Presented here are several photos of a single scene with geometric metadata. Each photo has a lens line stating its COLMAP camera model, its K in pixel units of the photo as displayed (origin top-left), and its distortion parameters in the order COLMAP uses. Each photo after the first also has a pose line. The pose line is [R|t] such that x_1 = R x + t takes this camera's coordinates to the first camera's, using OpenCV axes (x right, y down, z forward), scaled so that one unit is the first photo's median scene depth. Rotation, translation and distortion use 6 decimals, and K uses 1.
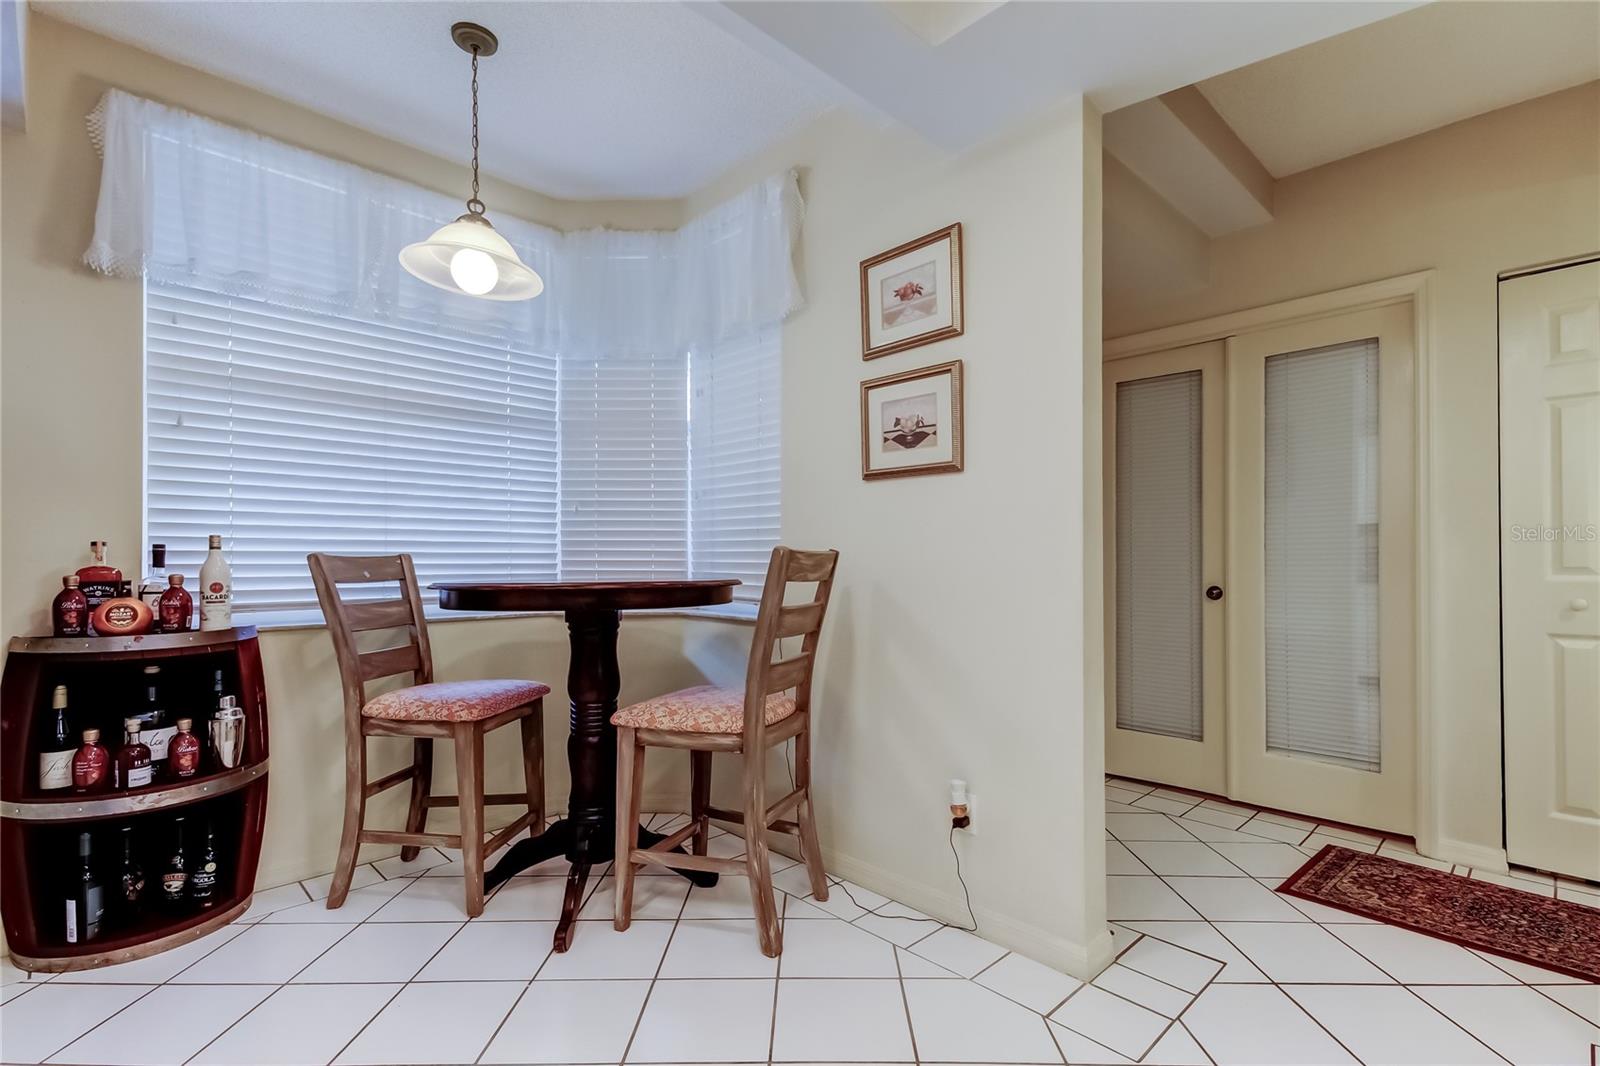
lens RADIAL K [[733.8, 0, 798.8], [0, 733.8, 551.8], [0, 0, 1]] dist [0.014340, -0.007004]
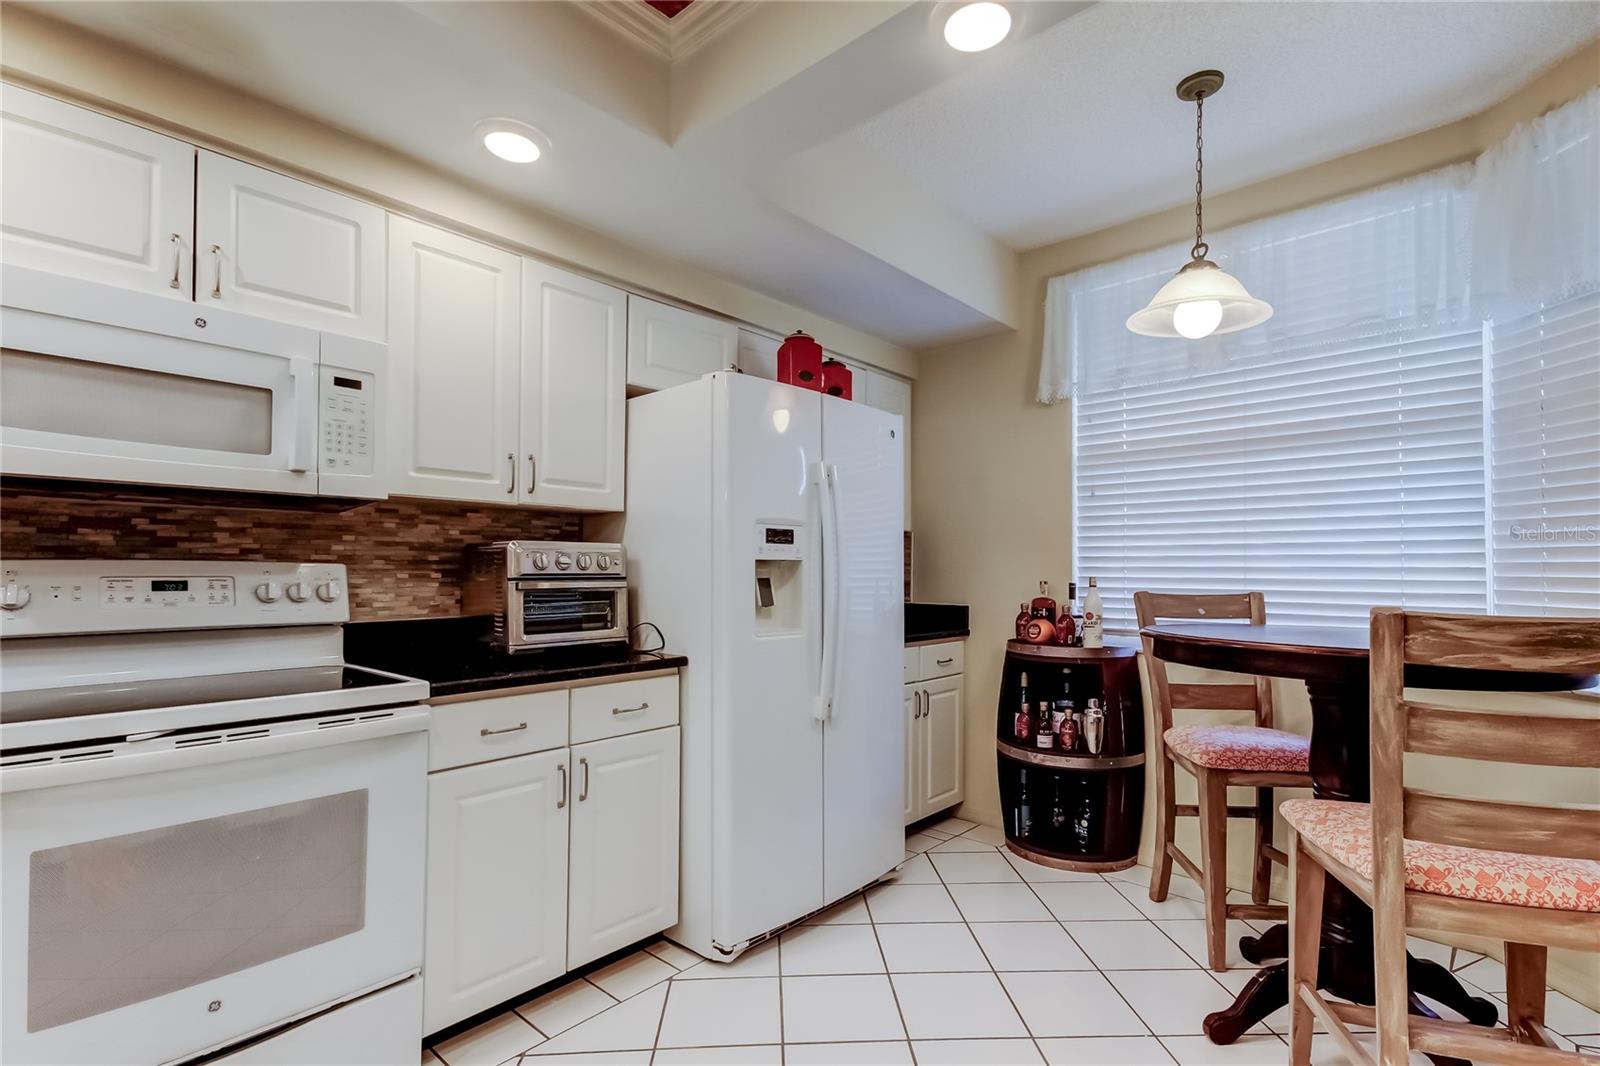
lens RADIAL K [[765.1, 0, 808.0], [0, 765.1, 554.7], [0, 0, 1]] dist [0.008923, 0.000190]
pose [[0.054726, -0.018162, -0.998336, 0.562771], [0.006922, 0.999817, -0.017809, -0.040791], [0.998477, -0.005936, 0.054842, 0.406277]]
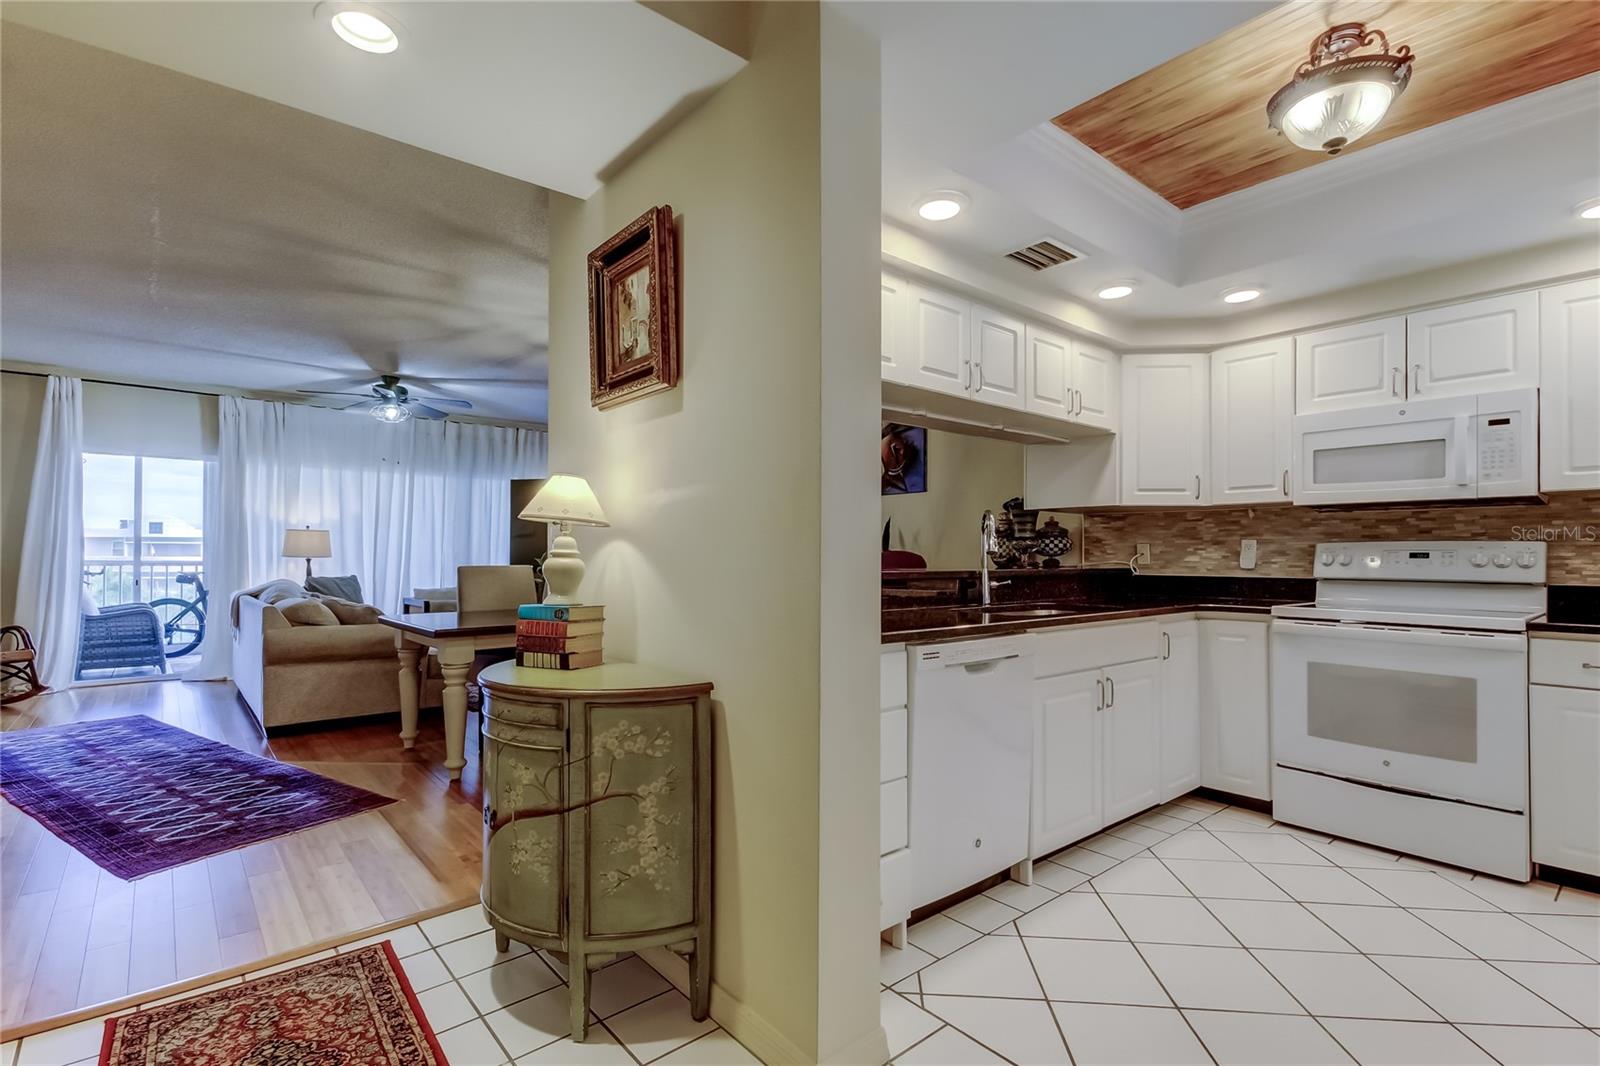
lens RADIAL K [[743.0, 0, 821.6], [0, 743.0, 549.5], [0, 0, 1]] dist [0.016041, -0.000275]
pose [[-0.997426, -0.000552, 0.071700, 0.739248], [-0.001752, 0.999859, -0.016681, -0.011369], [-0.071680, -0.016763, -0.997287, 1.306758]]
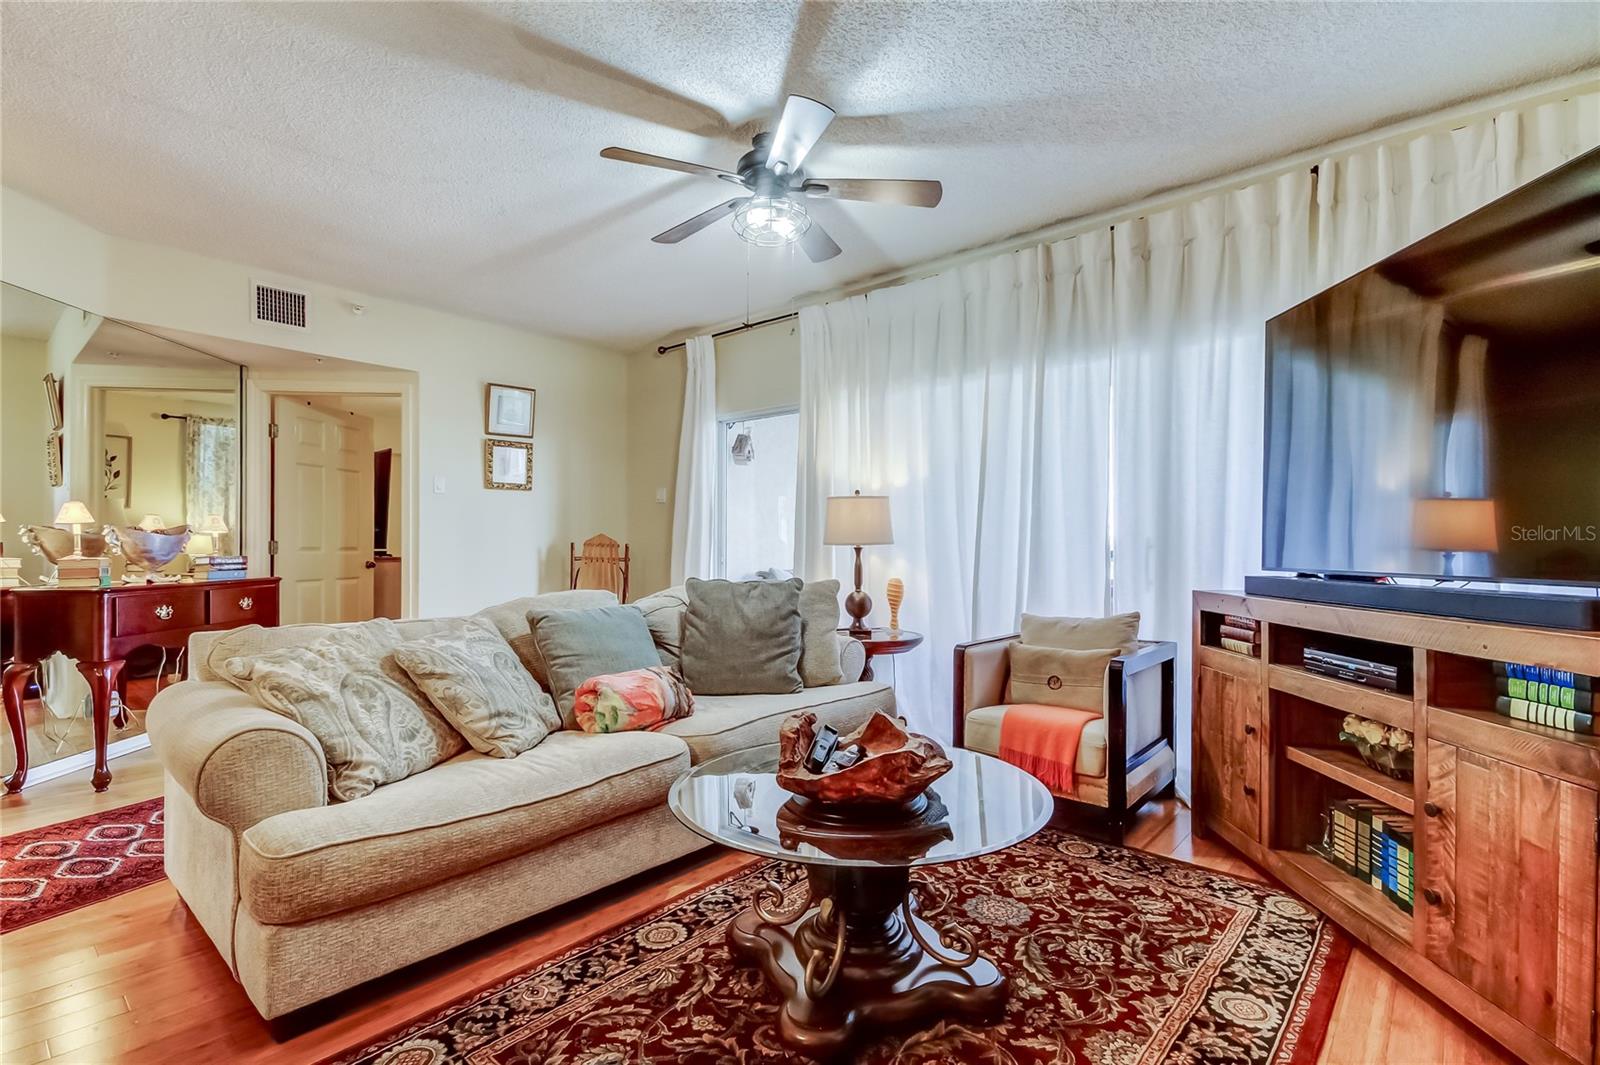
lens RADIAL K [[743.0, 0, 821.6], [0, 743.0, 549.0], [0, 0, 1]] dist [0.016041, -0.000275]
pose [[-0.075440, 0.000799, 0.997150, 1.348617], [-0.013045, 0.999913, -0.001788, -0.012274], [-0.997065, -0.013142, -0.075423, -1.585542]]
